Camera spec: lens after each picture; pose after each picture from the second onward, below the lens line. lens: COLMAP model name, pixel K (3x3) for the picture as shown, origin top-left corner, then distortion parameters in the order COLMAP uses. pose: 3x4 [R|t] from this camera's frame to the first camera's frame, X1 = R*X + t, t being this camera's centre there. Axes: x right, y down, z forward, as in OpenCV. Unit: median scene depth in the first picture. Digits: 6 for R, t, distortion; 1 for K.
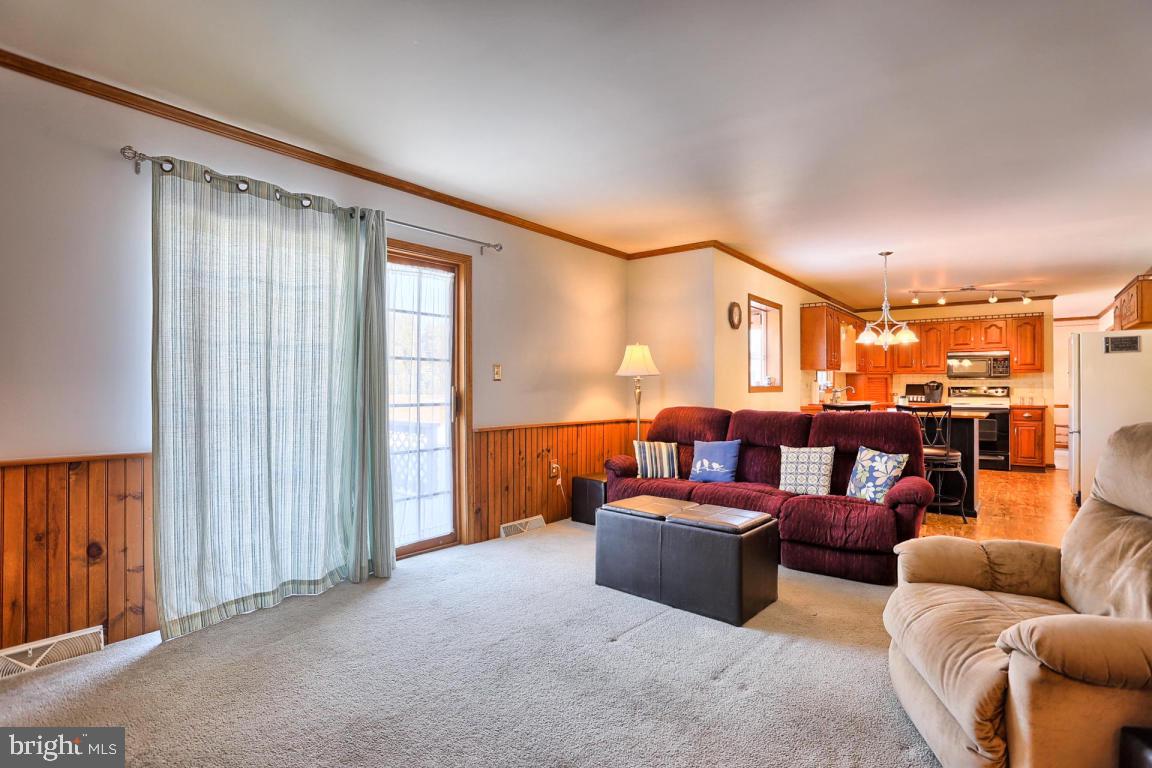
lens RADIAL K [[563.3, 0, 571.8], [0, 563.3, 383.0], [0, 0, 1]] dist [-0.082236, 0.032970]
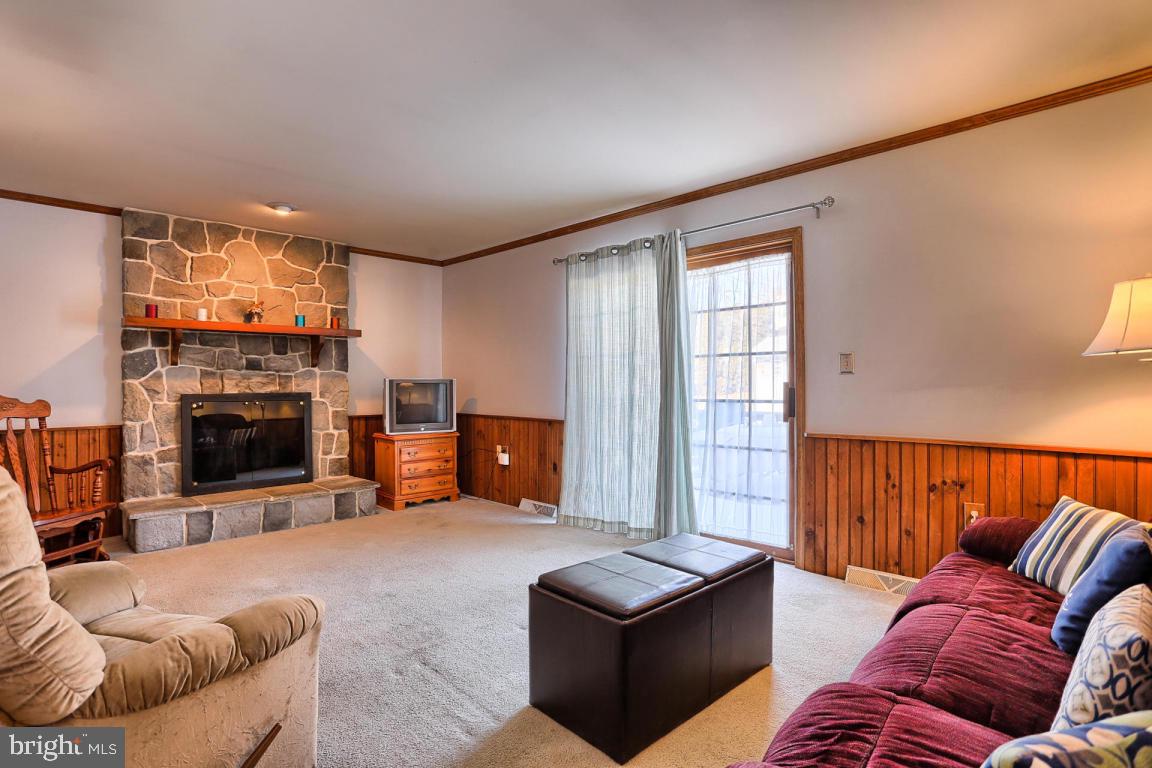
lens RADIAL K [[563.3, 0, 571.8], [0, 563.3, 383.0], [0, 0, 1]] dist [-0.082236, 0.032970]
pose [[-0.095804, -0.003052, -0.995396, 0.675996], [0.011789, 0.999922, -0.004200, 0.007304], [0.995330, -0.012137, -0.095761, 0.734104]]
